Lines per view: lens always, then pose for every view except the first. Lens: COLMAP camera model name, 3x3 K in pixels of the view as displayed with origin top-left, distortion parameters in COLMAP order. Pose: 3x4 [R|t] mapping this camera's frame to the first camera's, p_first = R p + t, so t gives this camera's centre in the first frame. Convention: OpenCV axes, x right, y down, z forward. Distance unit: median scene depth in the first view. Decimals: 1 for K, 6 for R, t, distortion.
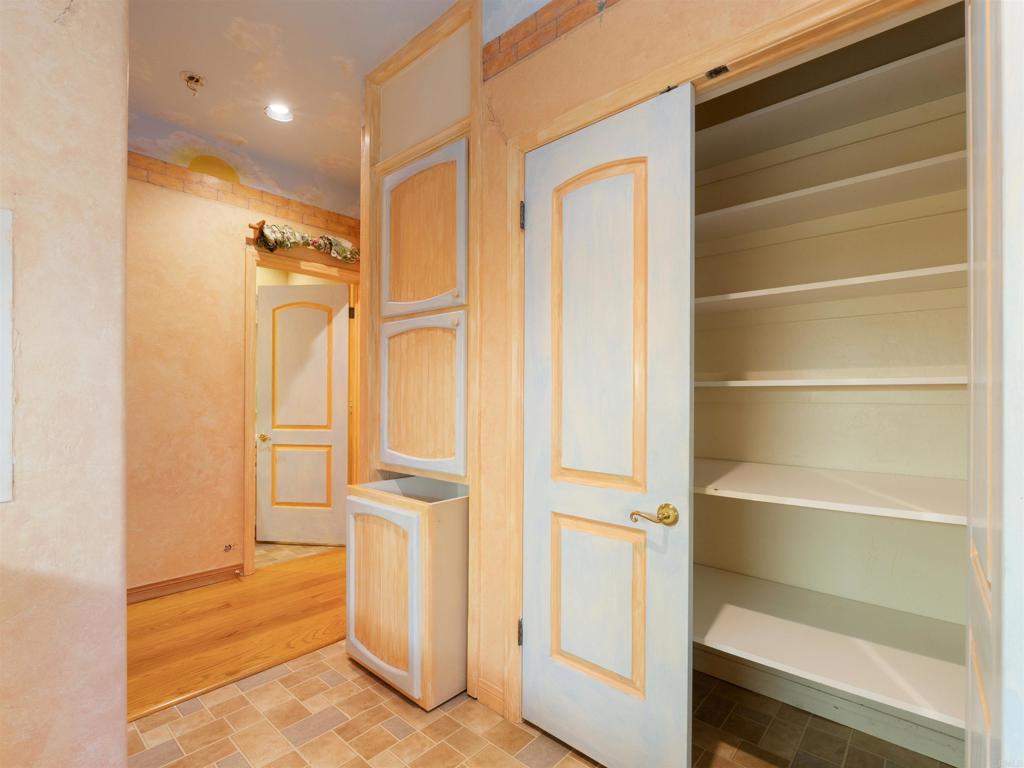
lens RADIAL K [[490.8, 0, 515.1], [0, 490.8, 389.7], [0, 0, 1]] dist [0.000386, 0.000077]
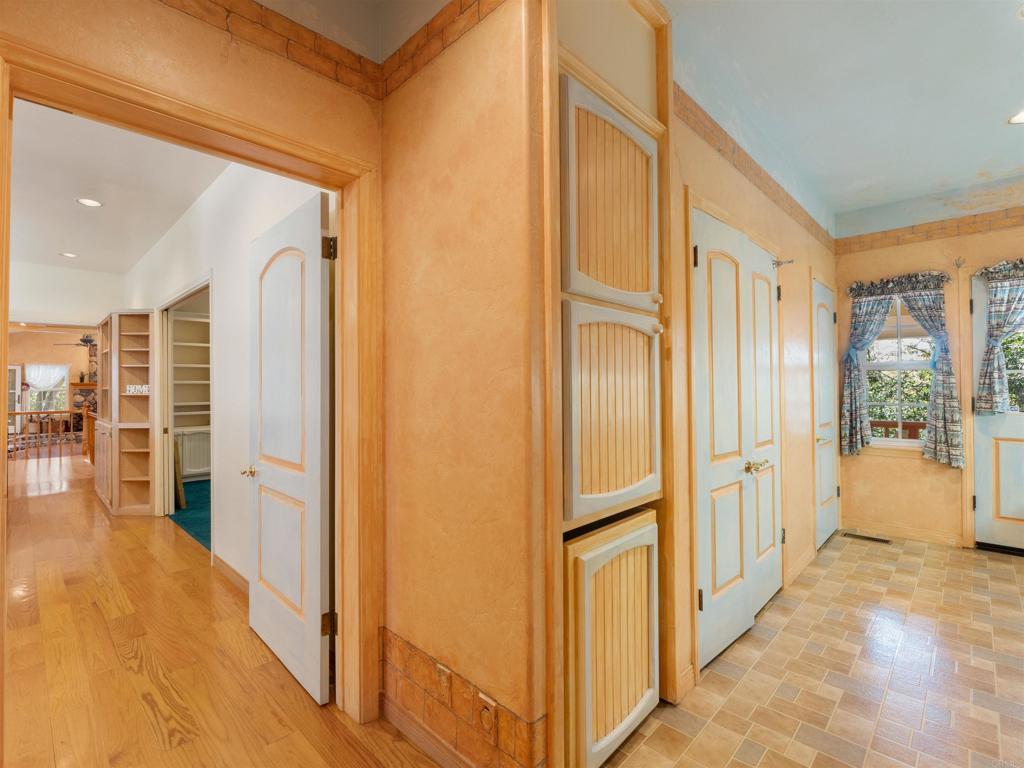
lens RADIAL K [[490.8, 0, 515.0], [0, 490.8, 383.0], [0, 0, 1]] dist [0.000386, 0.000077]
pose [[0.035409, 0.011842, 0.999303, -1.704609], [0.002220, 0.999926, -0.011928, -0.005419], [-0.999370, 0.002640, 0.035380, 1.513148]]
